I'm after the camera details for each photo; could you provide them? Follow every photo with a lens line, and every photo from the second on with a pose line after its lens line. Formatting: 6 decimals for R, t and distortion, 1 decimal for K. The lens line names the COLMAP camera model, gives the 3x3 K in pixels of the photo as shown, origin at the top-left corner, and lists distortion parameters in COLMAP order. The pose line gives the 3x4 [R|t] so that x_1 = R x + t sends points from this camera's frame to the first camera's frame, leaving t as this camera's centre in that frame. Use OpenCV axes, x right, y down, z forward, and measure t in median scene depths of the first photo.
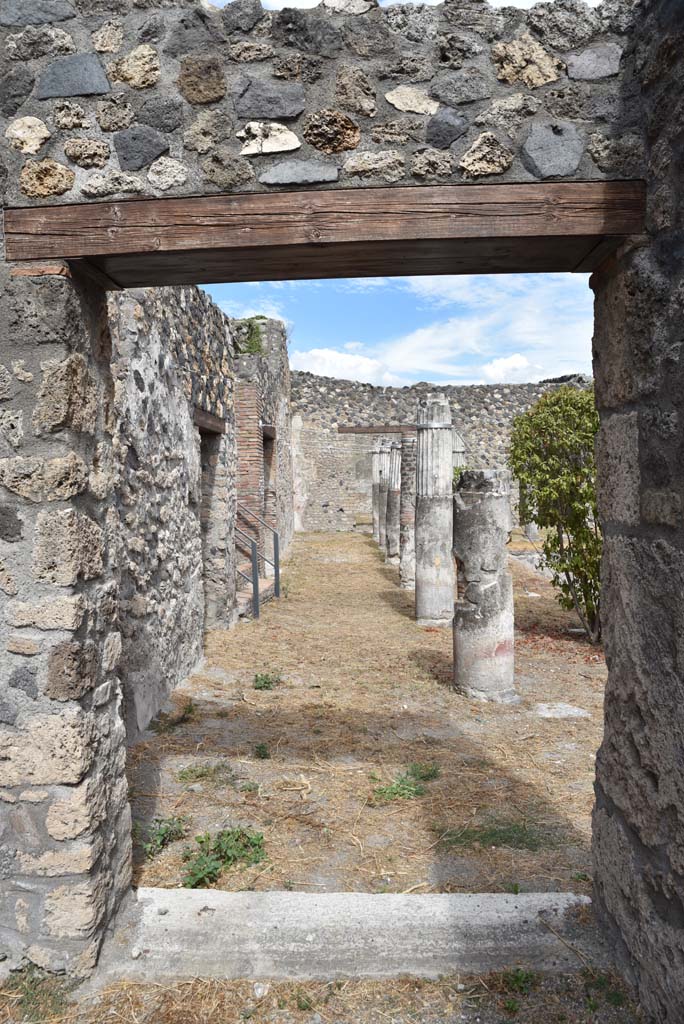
lens RADIAL K [[693.1, 0, 337.3], [0, 693.1, 510.0], [0, 0, 1]] dist [-0.119070, 0.075794]
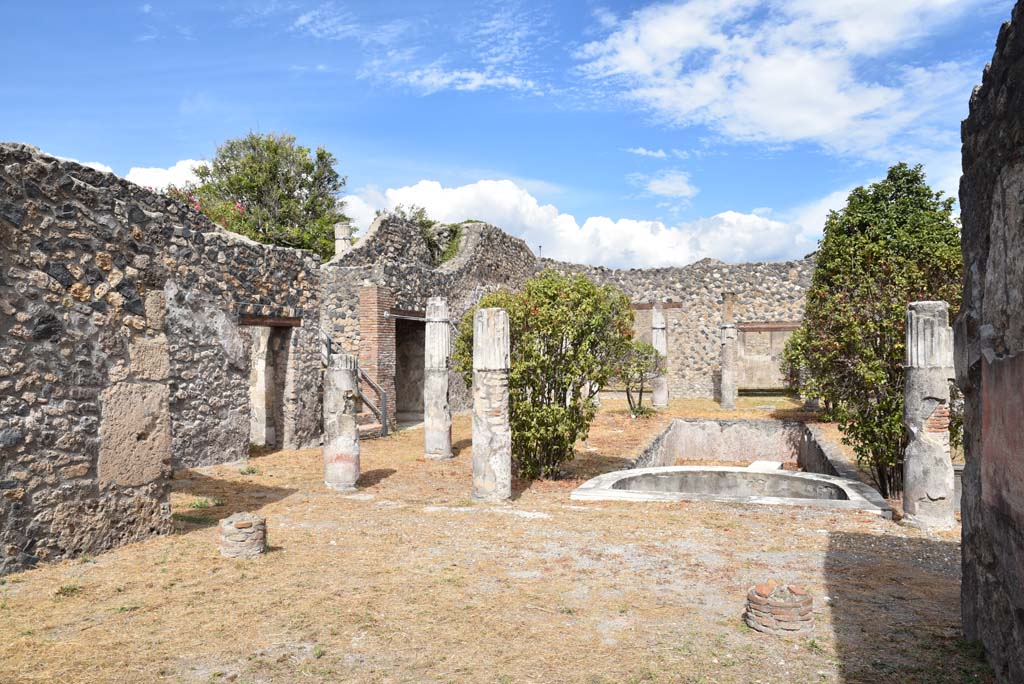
lens RADIAL K [[693.1, 0, 518.4], [0, 693.1, 346.7], [0, 0, 1]] dist [-0.119070, 0.075794]
pose [[0.950658, 0.010803, -0.310051, 0.272424], [-0.024000, 0.998959, -0.038782, -0.004925], [0.309310, 0.044309, 0.949928, -0.115511]]
